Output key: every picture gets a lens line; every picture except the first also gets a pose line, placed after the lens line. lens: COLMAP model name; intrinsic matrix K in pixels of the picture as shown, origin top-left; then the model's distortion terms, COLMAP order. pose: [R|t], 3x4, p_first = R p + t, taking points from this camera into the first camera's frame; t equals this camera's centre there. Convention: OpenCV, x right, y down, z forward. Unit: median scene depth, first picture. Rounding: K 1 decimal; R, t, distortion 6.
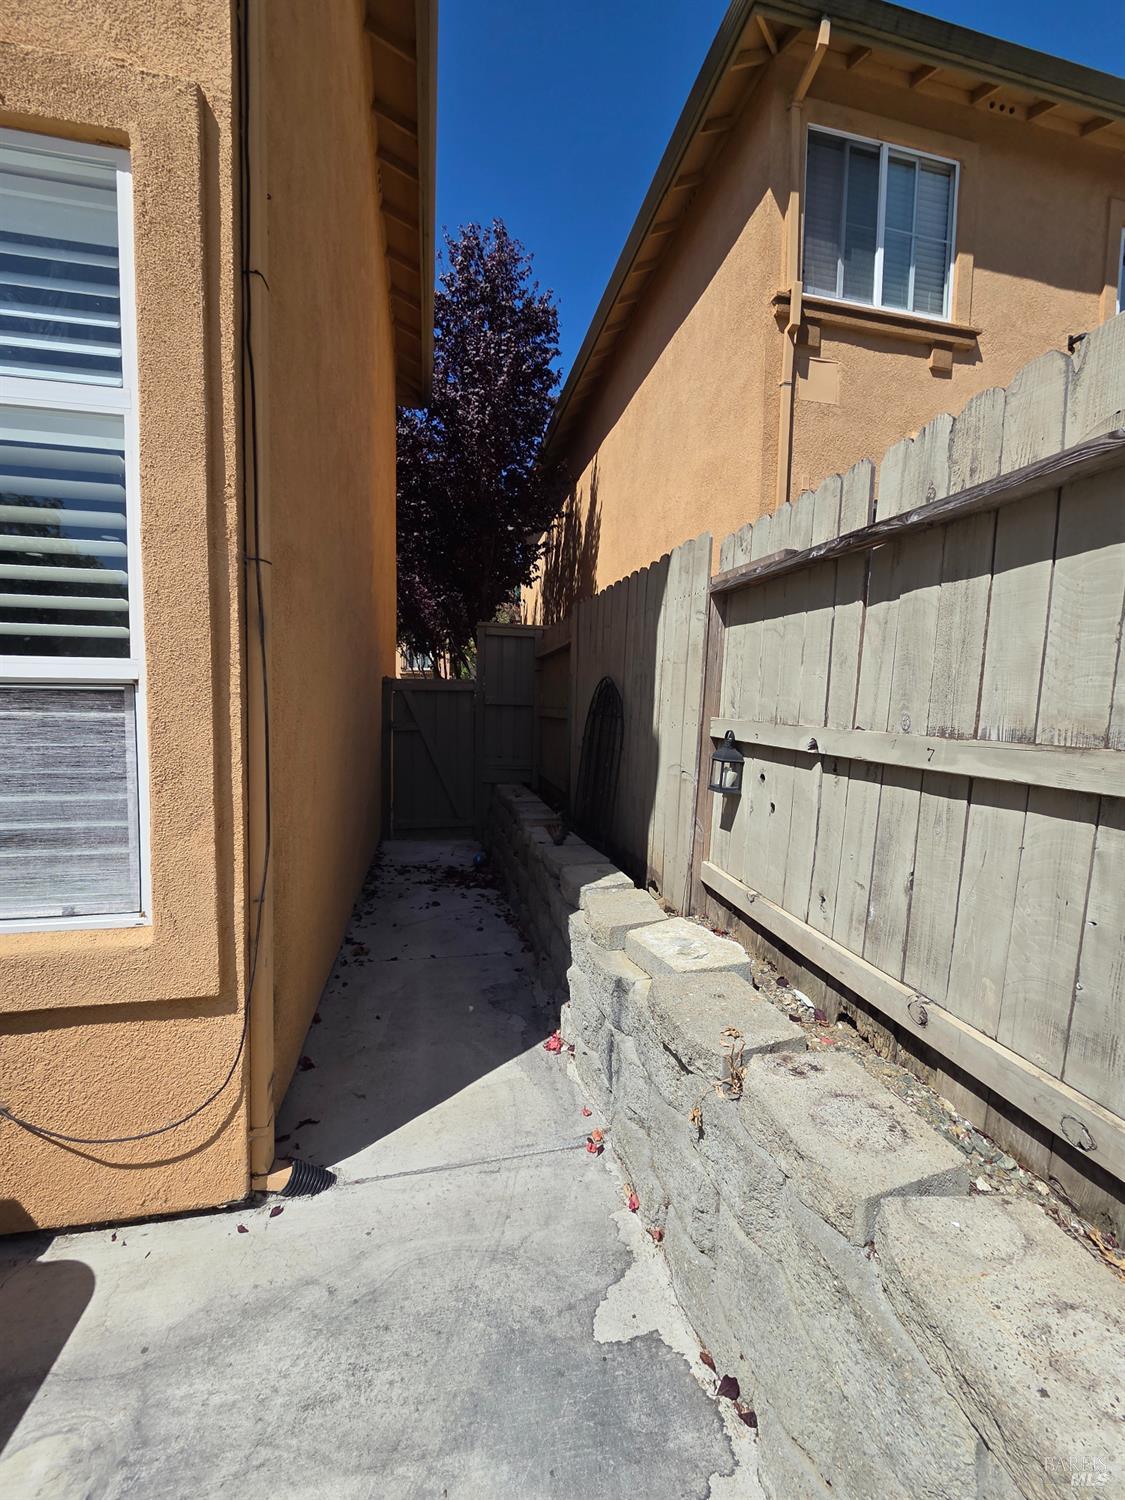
lens RADIAL K [[614.8, 0, 568.0], [0, 614.8, 747.5], [0, 0, 1]] dist [-0.002019, 0.000545]
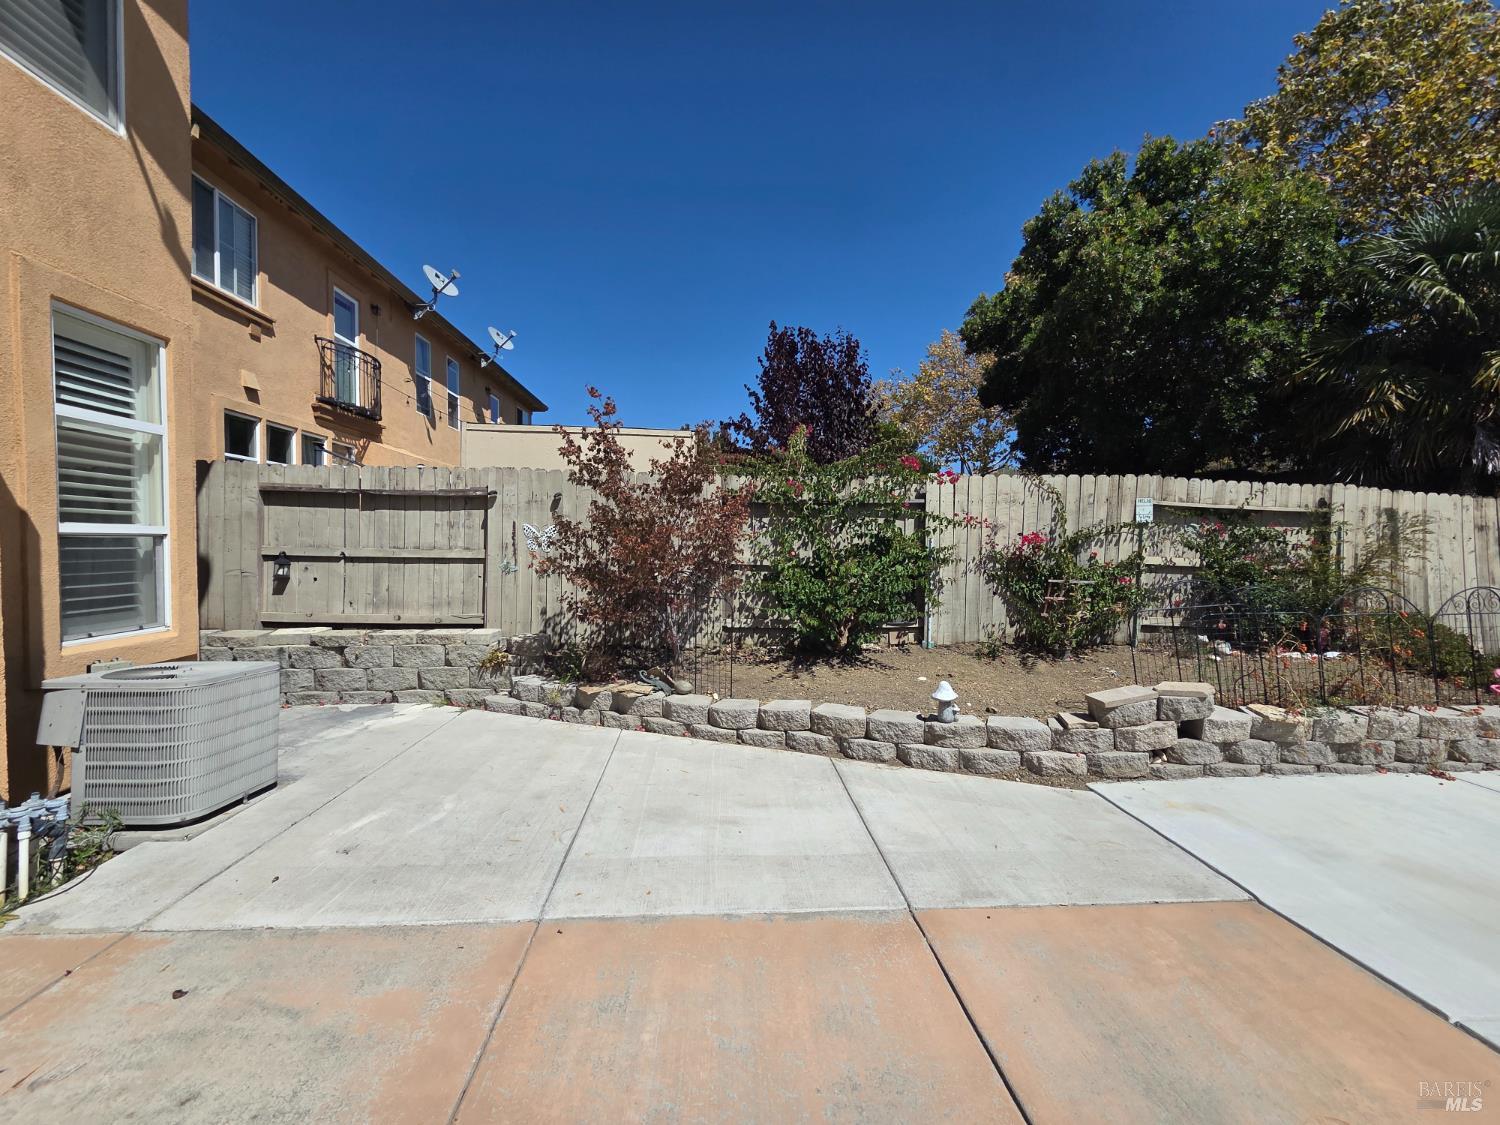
lens RADIAL K [[614.8, 0, 749.5], [0, 614.8, 559.7], [0, 0, 1]] dist [-0.002019, 0.000545]
pose [[0.153964, -0.041867, 0.987189, -0.880187], [0.066317, 0.997287, 0.031952, 0.023538], [-0.985848, 0.060548, 0.156322, -0.558489]]
